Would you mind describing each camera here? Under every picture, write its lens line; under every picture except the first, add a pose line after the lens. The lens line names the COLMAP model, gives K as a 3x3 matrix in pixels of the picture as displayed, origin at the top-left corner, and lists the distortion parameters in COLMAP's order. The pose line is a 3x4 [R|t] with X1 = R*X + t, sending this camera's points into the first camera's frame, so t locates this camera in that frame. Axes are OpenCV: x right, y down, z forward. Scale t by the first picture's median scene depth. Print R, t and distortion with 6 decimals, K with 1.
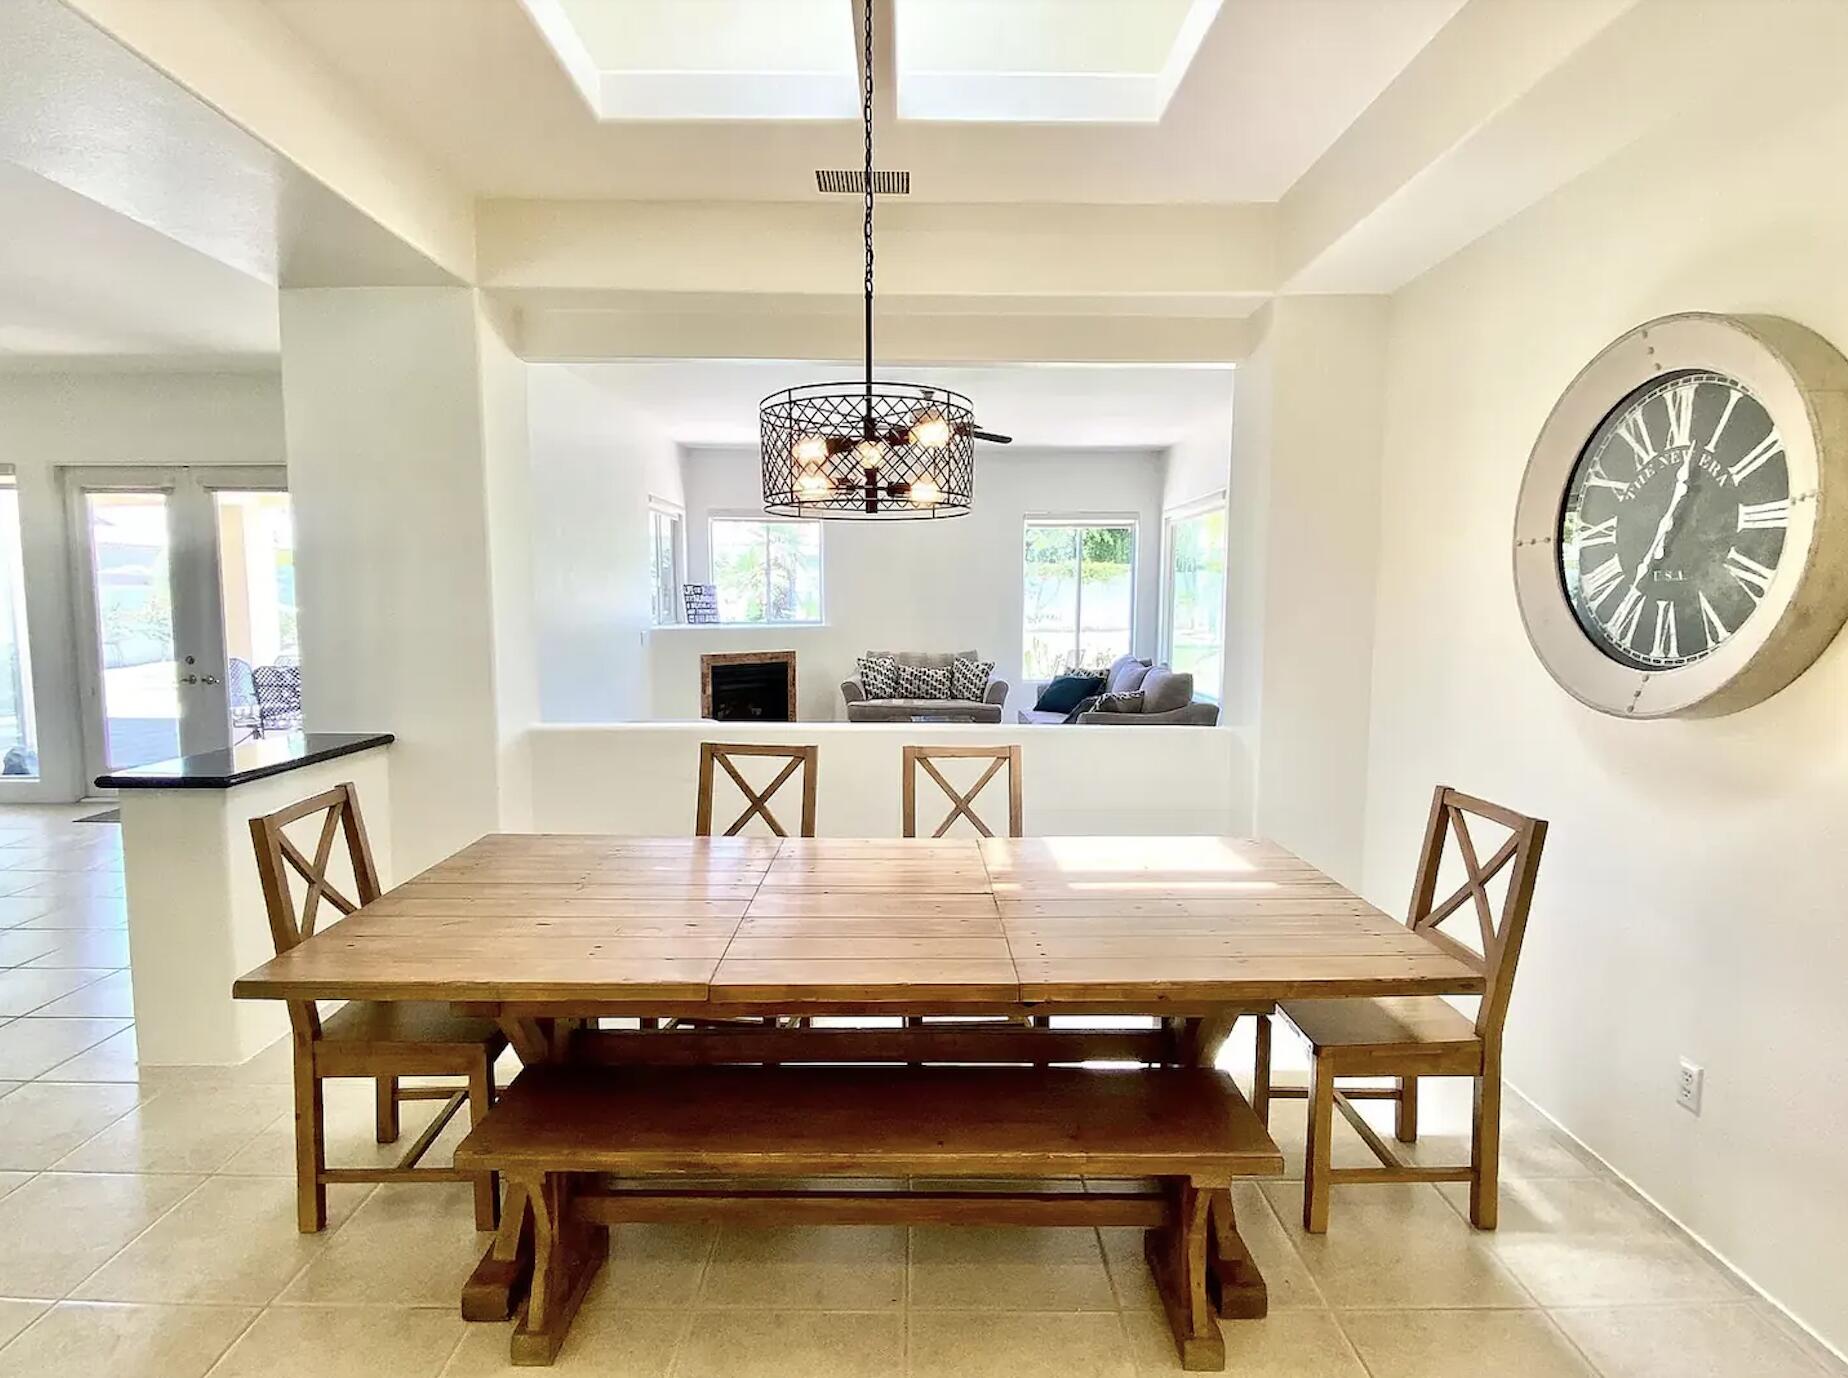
lens RADIAL K [[1023.5, 0, 929.7], [0, 1023.5, 674.5], [0, 0, 1]] dist [0.075046, -0.067068]
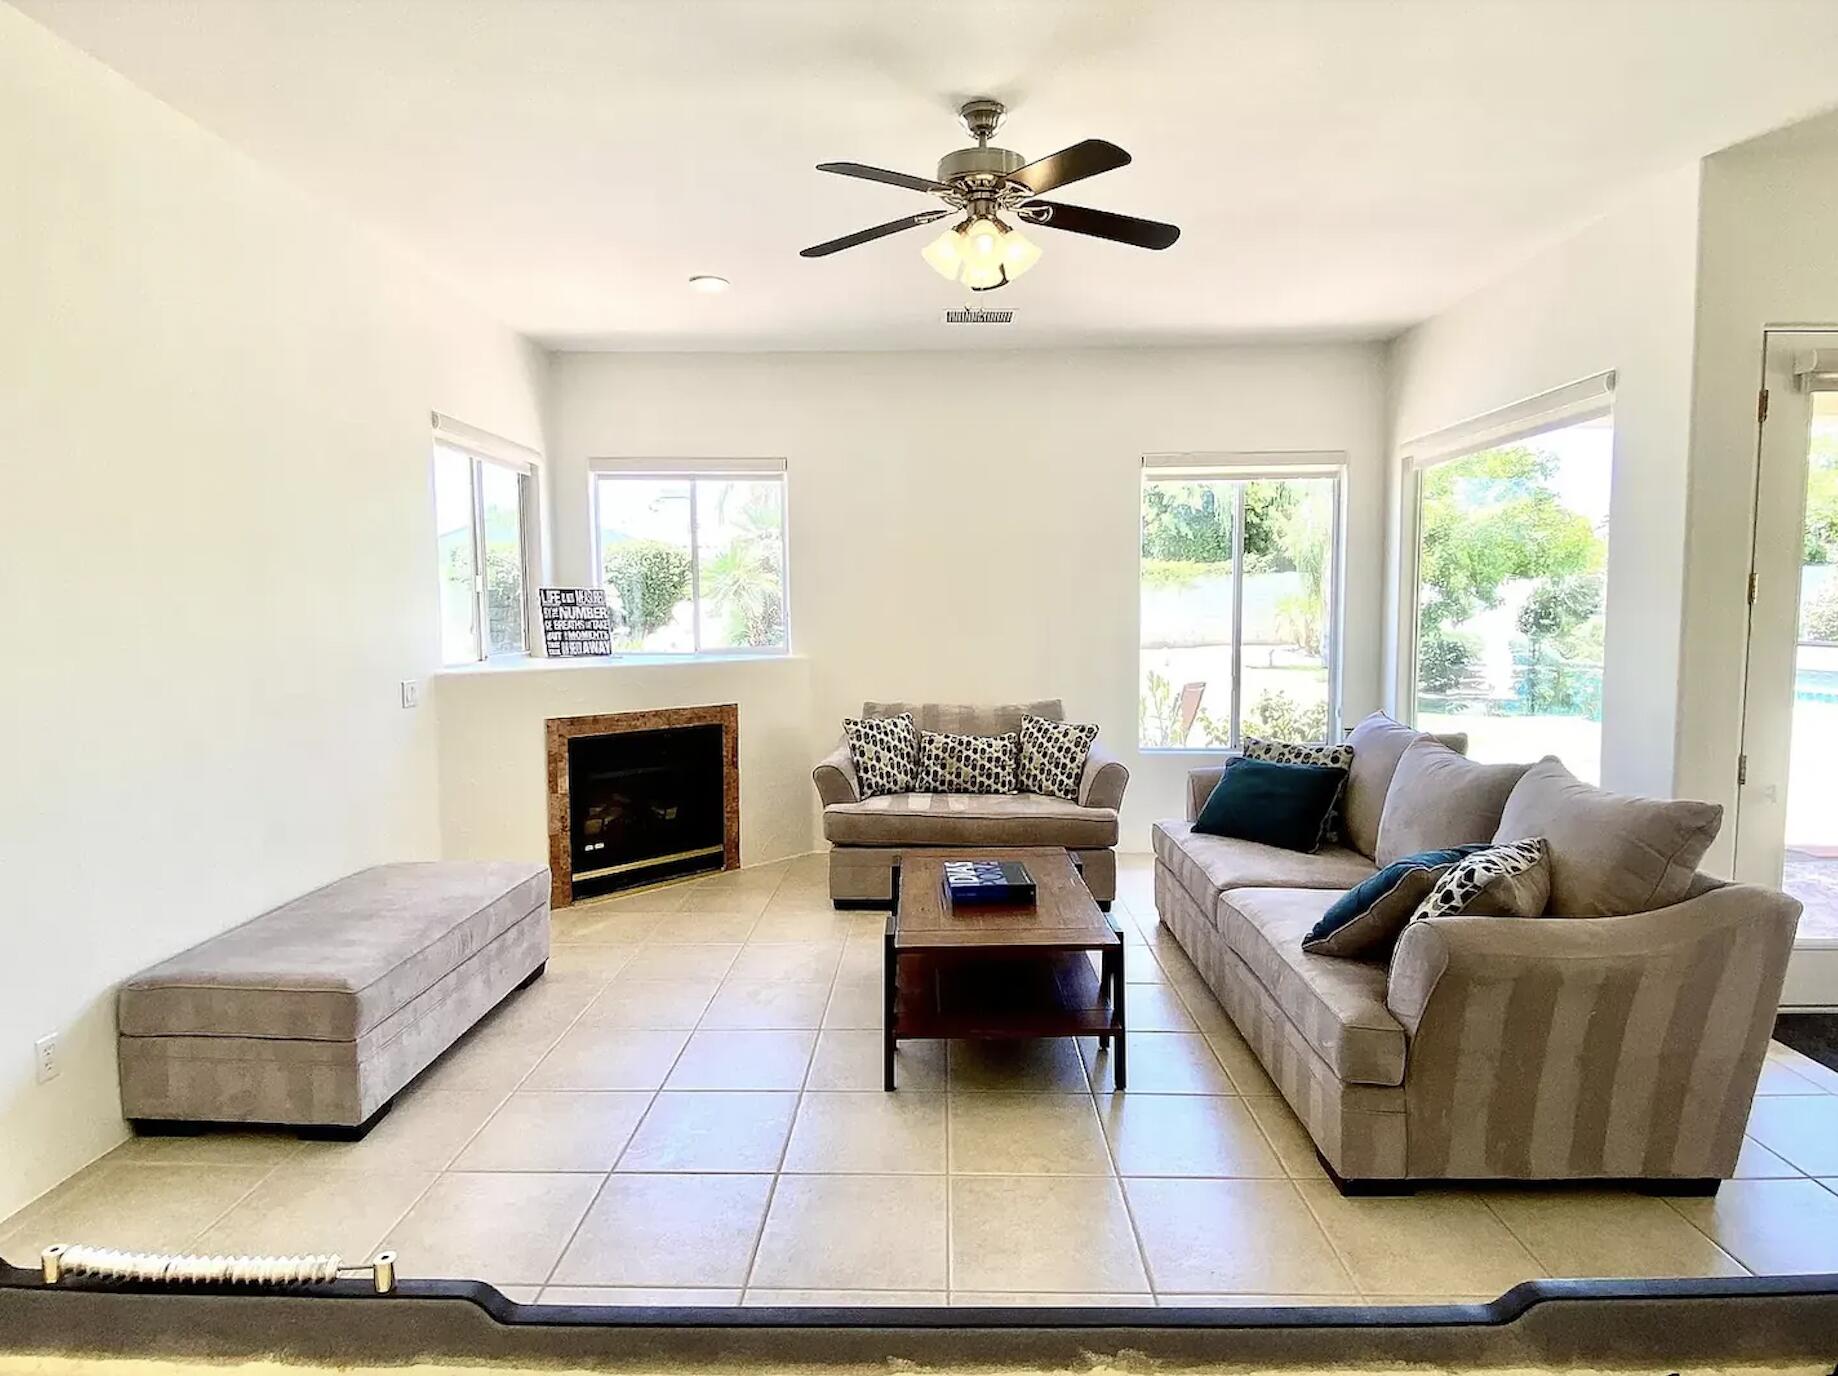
lens RADIAL K [[1018.0, 0, 924.7], [0, 1018.0, 673.6], [0, 0, 1]] dist [0.075046, -0.067068]
pose [[0.999384, -0.008024, -0.034175, -0.009462], [0.007670, 0.999916, -0.010494, -0.034031], [0.034256, 0.010226, 0.999361, 0.458865]]
